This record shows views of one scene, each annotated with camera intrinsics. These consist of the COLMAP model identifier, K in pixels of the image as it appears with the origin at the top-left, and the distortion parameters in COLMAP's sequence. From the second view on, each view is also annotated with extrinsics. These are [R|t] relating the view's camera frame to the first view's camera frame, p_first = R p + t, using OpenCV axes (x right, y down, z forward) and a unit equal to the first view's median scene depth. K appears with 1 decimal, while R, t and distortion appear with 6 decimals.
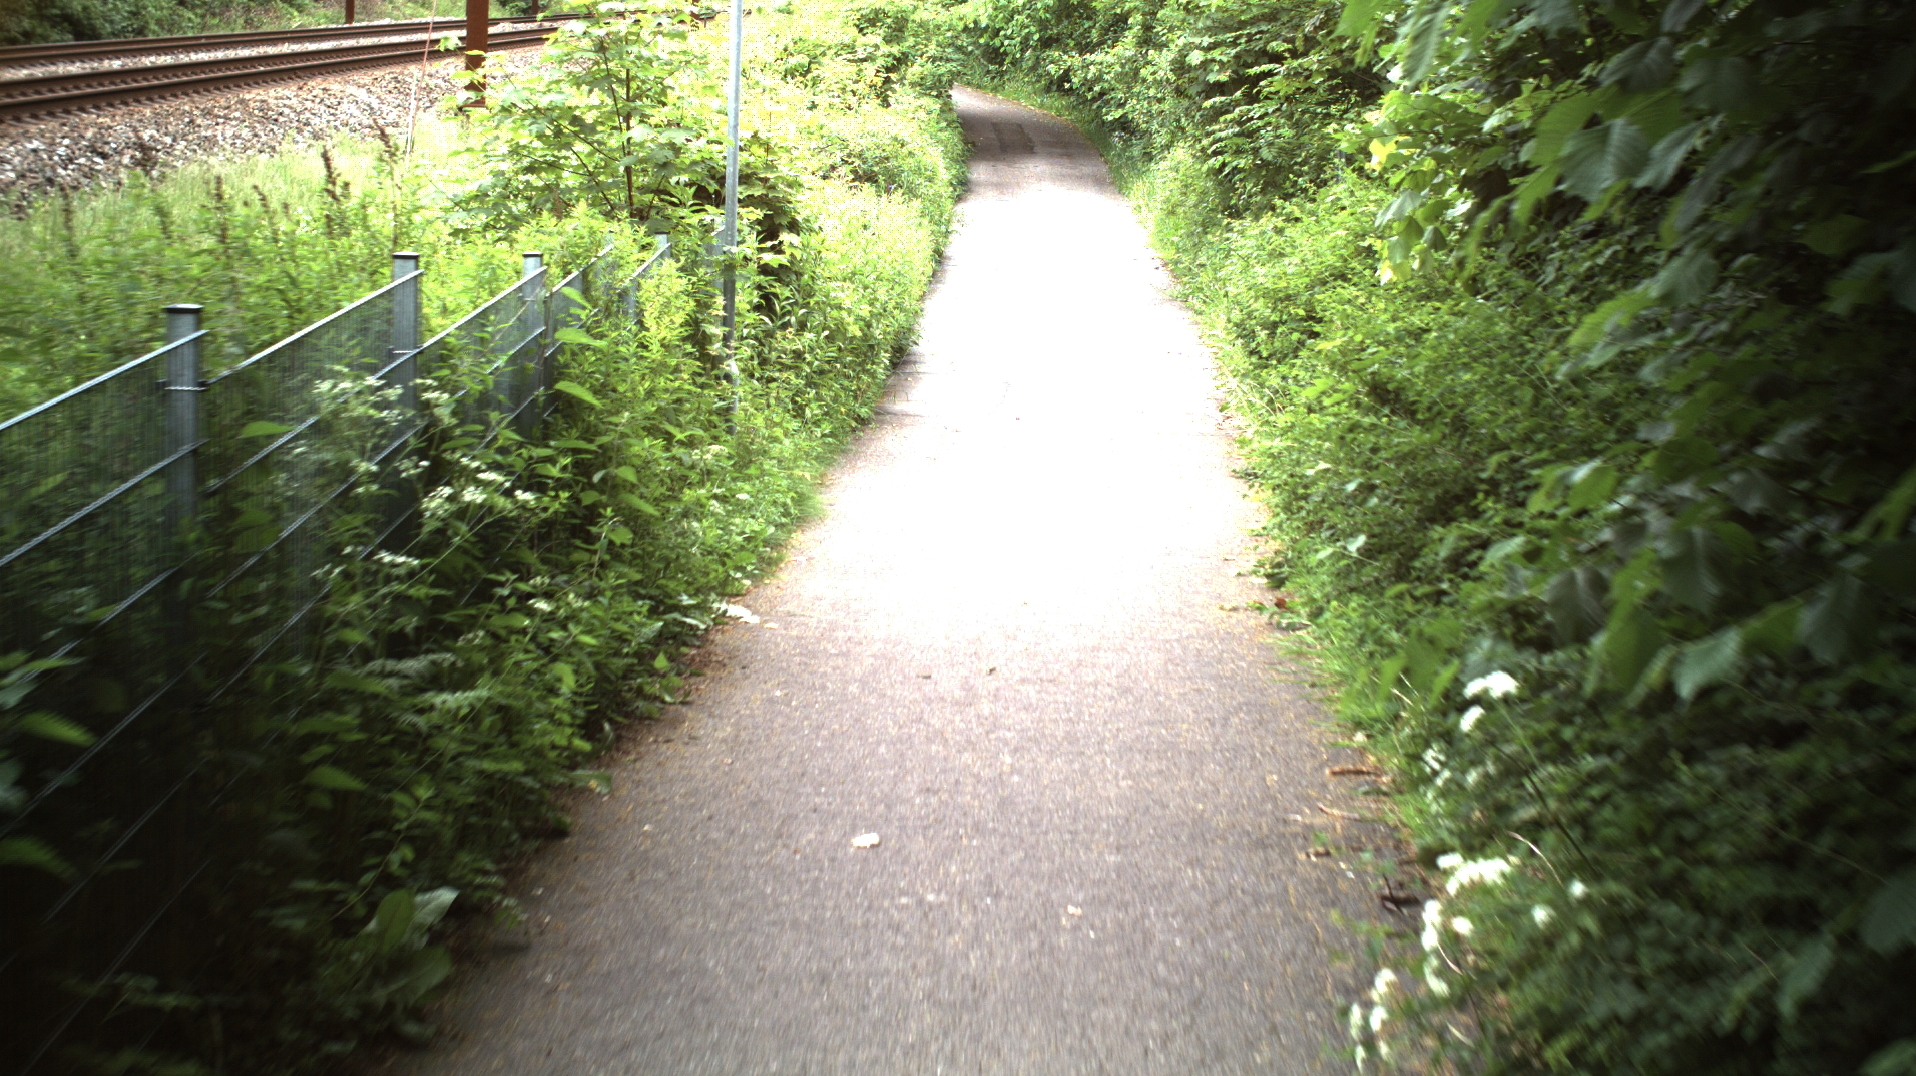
lens RADIAL K [[3339.5, 0, 958.0], [0, 3339.5, 538.0], [0, 0, 1]] dist [-0.270274, 0.232099]
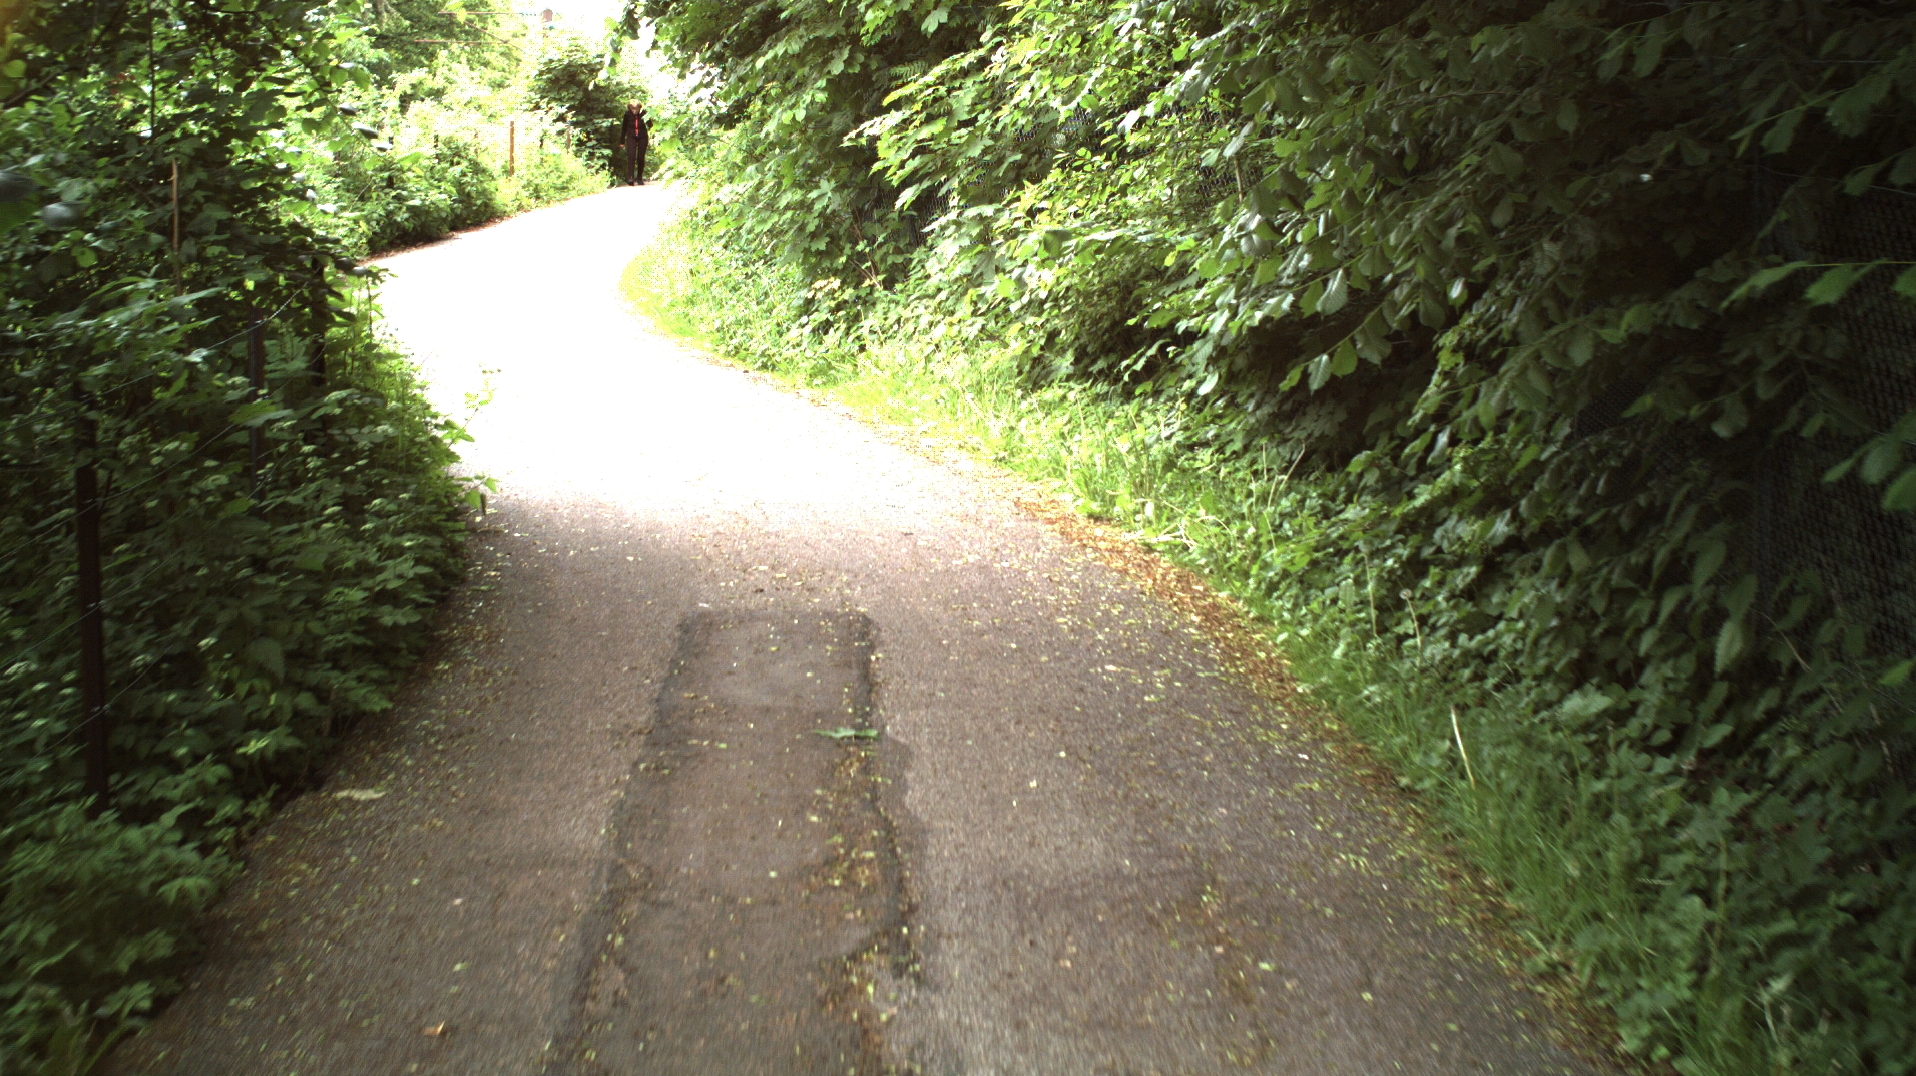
lens RADIAL K [[3339.5, 0, 958.0], [0, 3339.5, 538.0], [0, 0, 1]] dist [-0.270274, 0.232099]
pose [[0.999575, -0.028524, 0.005941, 0.046599], [0.028888, 0.996800, -0.074540, -0.247539], [-0.003796, 0.074680, 0.997200, 1.792812]]
